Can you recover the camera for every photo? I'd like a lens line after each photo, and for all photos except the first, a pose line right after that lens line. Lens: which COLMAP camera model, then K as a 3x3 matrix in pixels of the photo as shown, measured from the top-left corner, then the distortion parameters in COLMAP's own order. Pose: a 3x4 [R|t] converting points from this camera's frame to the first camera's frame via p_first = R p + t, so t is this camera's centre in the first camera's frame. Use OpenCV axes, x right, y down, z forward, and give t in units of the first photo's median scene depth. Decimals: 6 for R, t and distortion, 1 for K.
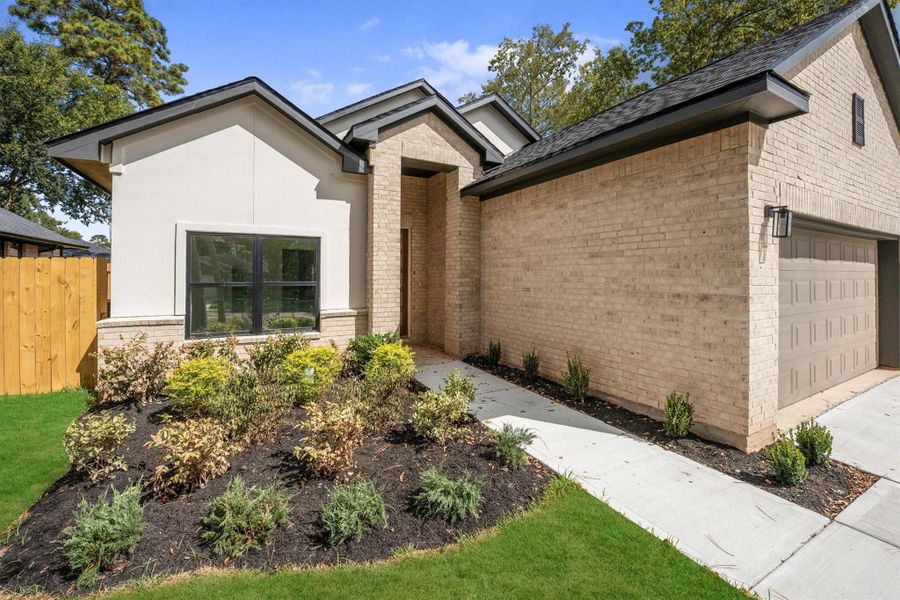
lens RADIAL K [[377.5, 0, 449.8], [0, 377.5, 274.2], [0, 0, 1]] dist [-0.031634, 0.002305]
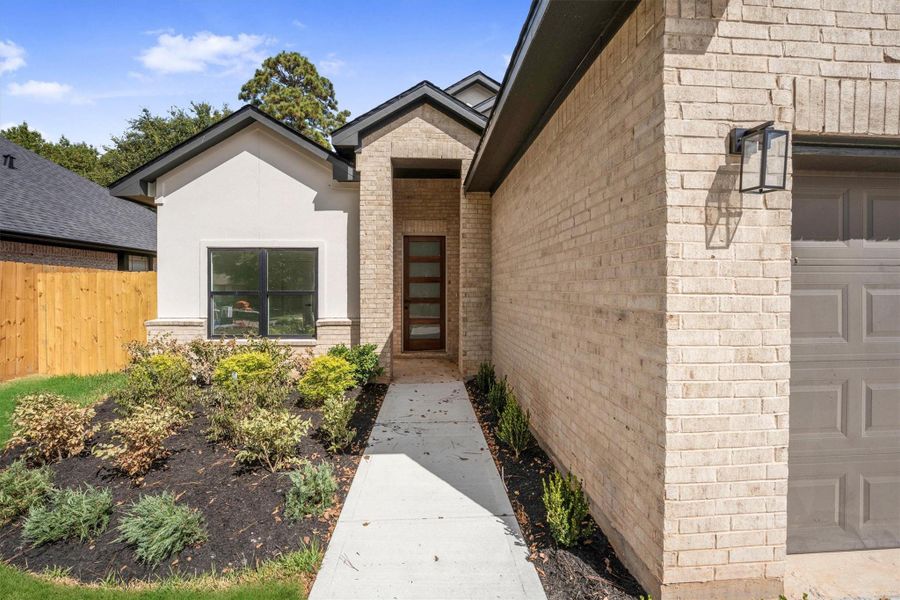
lens RADIAL K [[377.5, 0, 440.8], [0, 377.5, 291.1], [0, 0, 1]] dist [-0.031634, 0.002305]
pose [[0.897659, 0.001713, -0.440687, 0.410767], [0.002682, 0.999953, 0.009350, 0.011856], [0.440682, -0.009575, 0.897612, 0.220278]]
